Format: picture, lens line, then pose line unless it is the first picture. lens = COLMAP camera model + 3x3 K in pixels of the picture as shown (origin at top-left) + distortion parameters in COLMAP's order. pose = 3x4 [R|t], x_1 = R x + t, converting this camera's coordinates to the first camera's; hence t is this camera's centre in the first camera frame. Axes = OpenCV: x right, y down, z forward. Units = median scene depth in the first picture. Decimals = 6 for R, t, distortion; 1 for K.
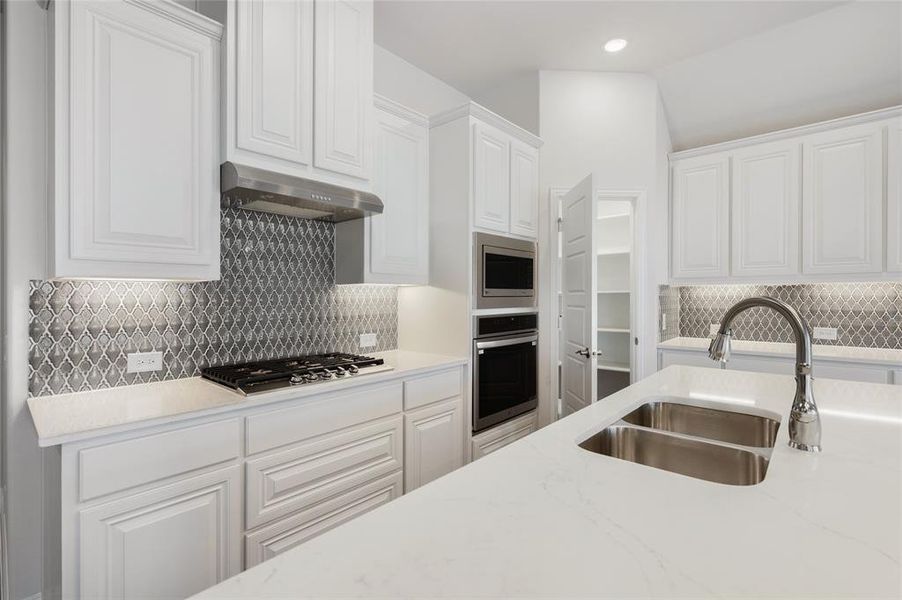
lens RADIAL K [[416.8, 0, 459.7], [0, 416.8, 293.3], [0, 0, 1]] dist [-0.002623, 0.000128]
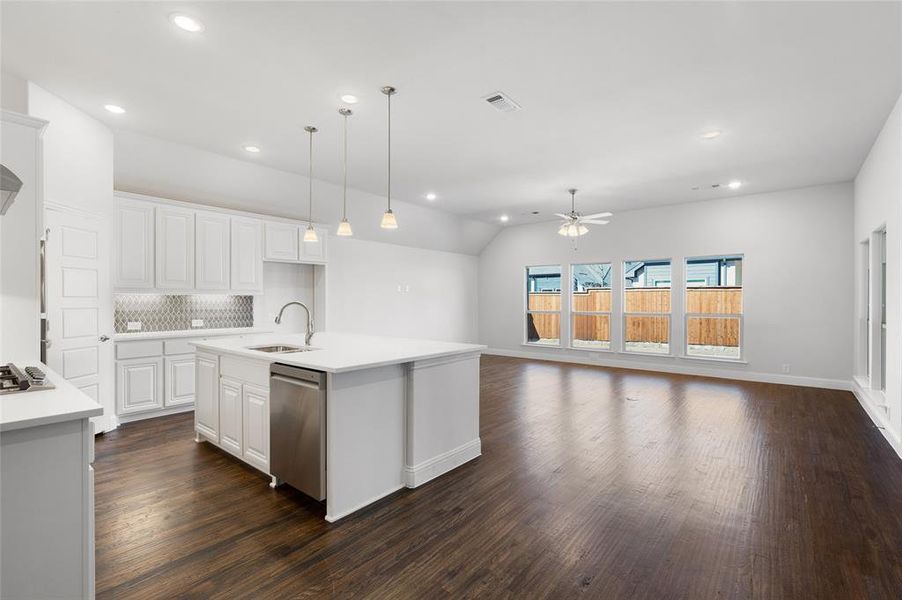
lens RADIAL K [[397.1, 0, 451.2], [0, 397.1, 301.5], [0, 0, 1]] dist [-0.002238, 0.000196]
pose [[-0.024982, 0.004335, 0.999678, -0.998154], [-0.001955, 0.999988, -0.004386, 0.013757], [-0.999686, -0.002063, -0.024974, -0.030094]]
